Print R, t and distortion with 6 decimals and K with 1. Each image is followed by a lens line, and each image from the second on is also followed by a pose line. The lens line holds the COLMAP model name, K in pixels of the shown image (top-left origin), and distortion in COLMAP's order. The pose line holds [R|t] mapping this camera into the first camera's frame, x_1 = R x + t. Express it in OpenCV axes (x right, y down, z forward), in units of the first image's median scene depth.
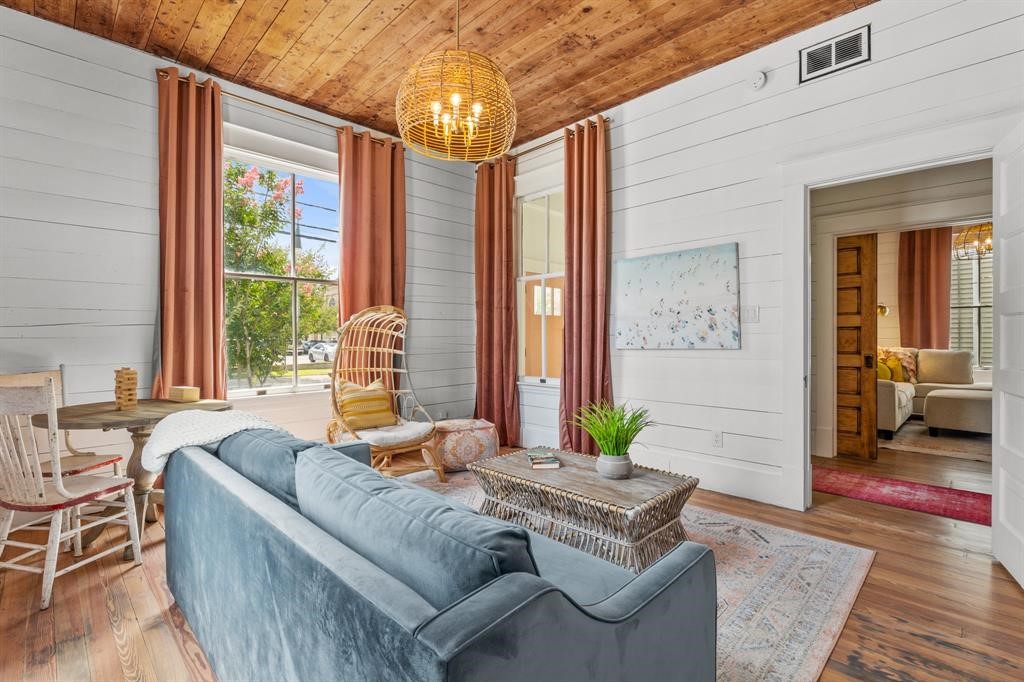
lens RADIAL K [[467.1, 0, 517.6], [0, 467.1, 338.6], [0, 0, 1]] dist [0.000314, -0.000298]
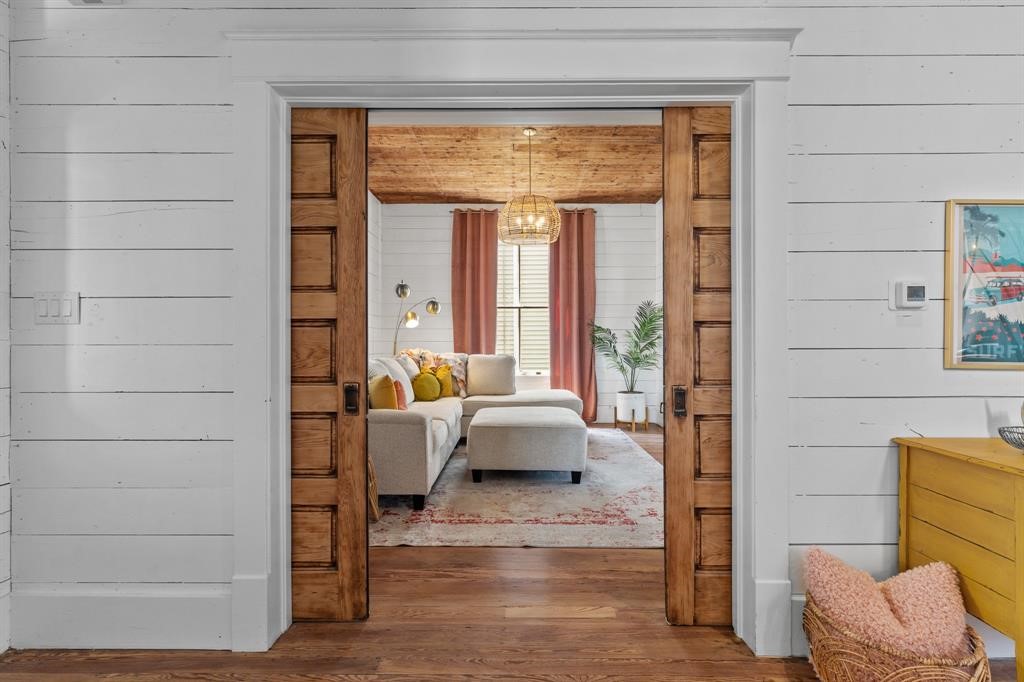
lens RADIAL K [[467.1, 0, 512.0], [0, 467.1, 341.8], [0, 0, 1]] dist [0.000314, -0.000298]
pose [[0.716031, -0.004228, 0.698056, 0.533198], [0.002291, 0.999991, 0.003707, -0.005554], [-0.698065, -0.001055, 0.716034, 0.559769]]
